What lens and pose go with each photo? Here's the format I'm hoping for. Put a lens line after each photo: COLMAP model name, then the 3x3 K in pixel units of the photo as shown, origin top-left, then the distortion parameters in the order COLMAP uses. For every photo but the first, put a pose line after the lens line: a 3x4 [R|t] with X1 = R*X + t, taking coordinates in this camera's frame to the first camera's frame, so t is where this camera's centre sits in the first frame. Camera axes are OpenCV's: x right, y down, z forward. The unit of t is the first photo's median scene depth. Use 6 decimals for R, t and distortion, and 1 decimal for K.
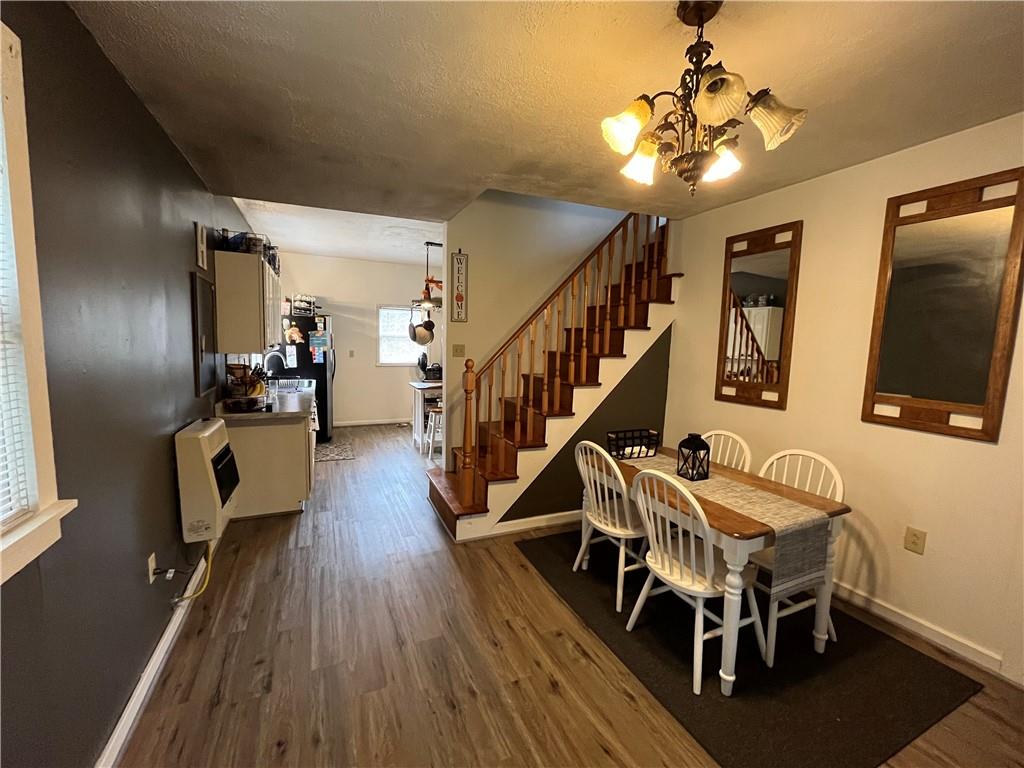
lens RADIAL K [[429.2, 0, 512.0], [0, 429.2, 384.0], [0, 0, 1]] dist [0.000400, -0.000034]
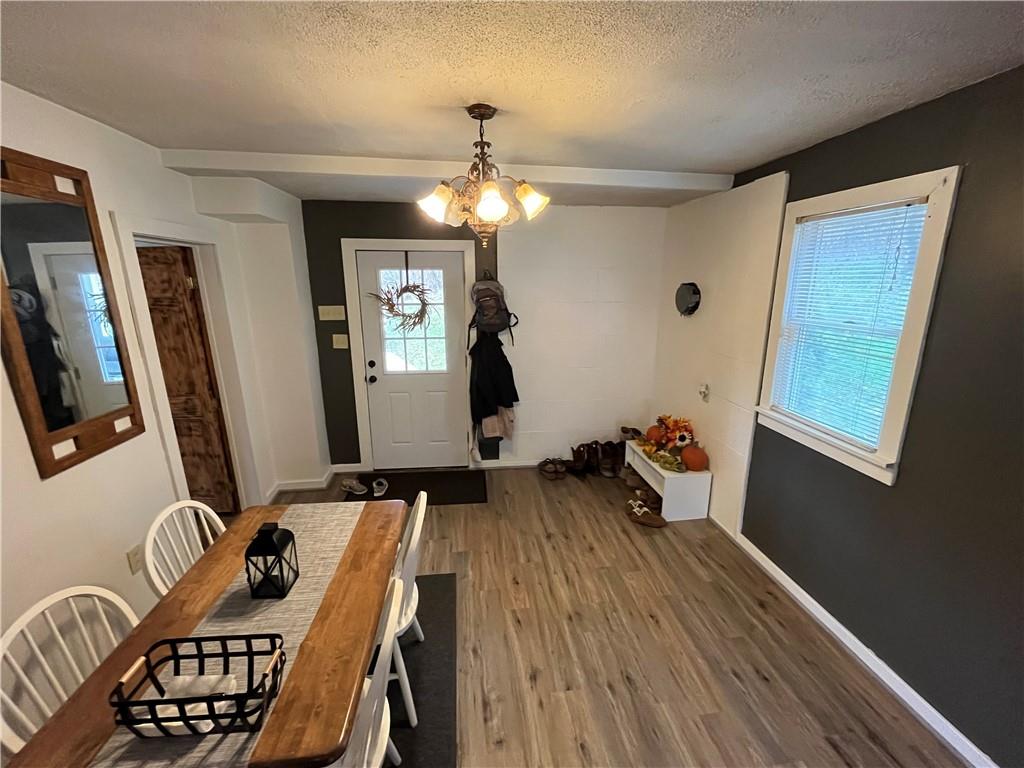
lens RADIAL K [[429.2, 0, 512.0], [0, 429.2, 384.0], [0, 0, 1]] dist [0.000400, -0.000034]
pose [[-0.954136, -0.087305, 0.286360, -0.093825], [0.016021, 0.940271, 0.340050, -0.356159], [-0.298944, 0.329042, -0.895748, 1.740716]]
